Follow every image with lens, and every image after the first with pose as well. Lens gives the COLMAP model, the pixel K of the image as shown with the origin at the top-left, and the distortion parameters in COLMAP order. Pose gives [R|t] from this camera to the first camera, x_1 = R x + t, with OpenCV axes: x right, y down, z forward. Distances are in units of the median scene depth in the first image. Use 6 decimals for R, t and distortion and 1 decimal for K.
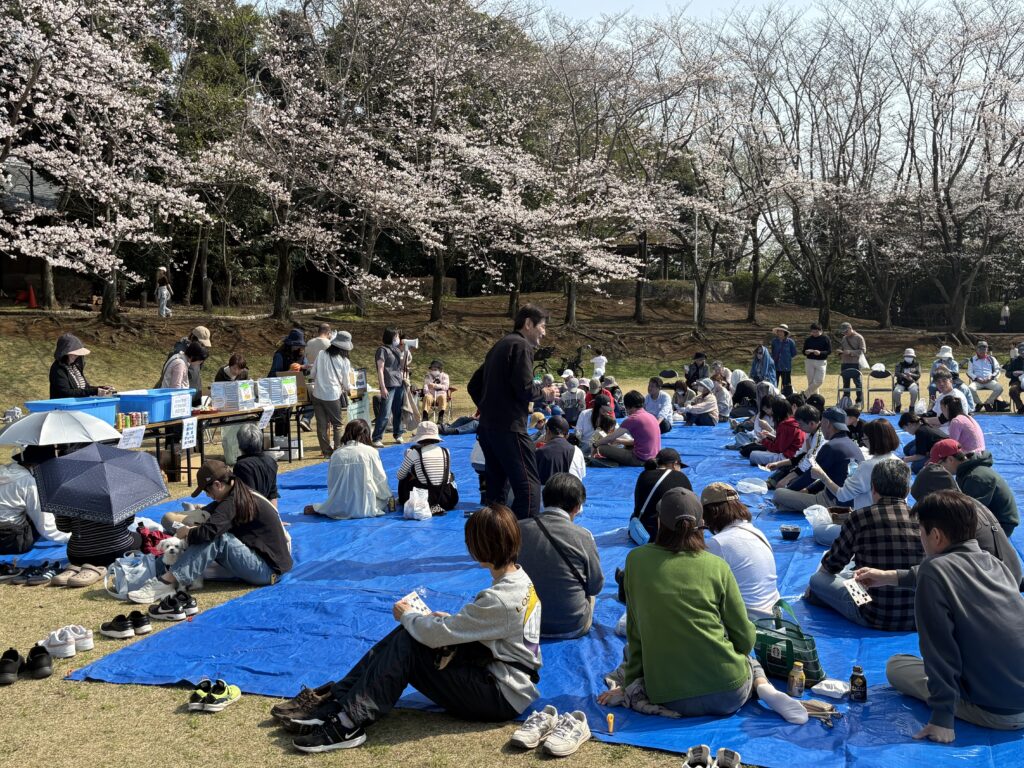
lens RADIAL K [[1019.3, 0, 512.0], [0, 1019.3, 384.0], [0, 0, 1]] dist [0.004619, 0.011200]
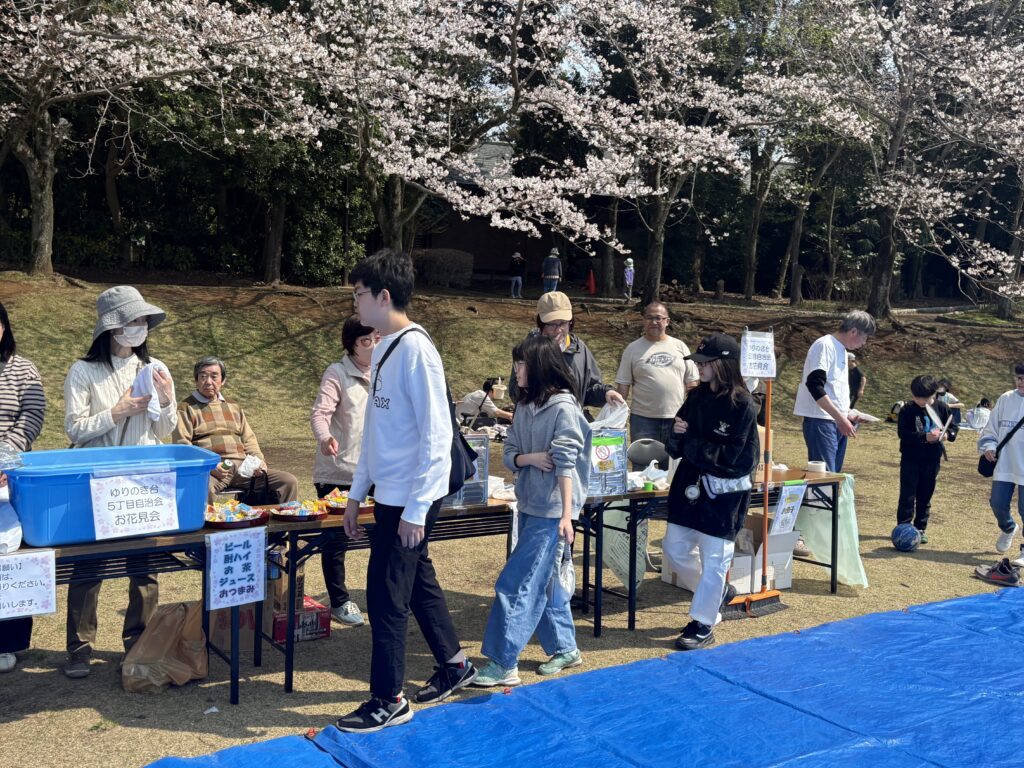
lens RADIAL K [[1019.3, 0, 512.0], [0, 1019.3, 384.0], [0, 0, 1]] dist [0.004619, 0.011200]
pose [[0.808543, 0.074296, -0.583728, -0.004583], [-0.075097, 0.996914, 0.022866, -0.015875], [0.583625, 0.025348, 0.811627, 0.307890]]
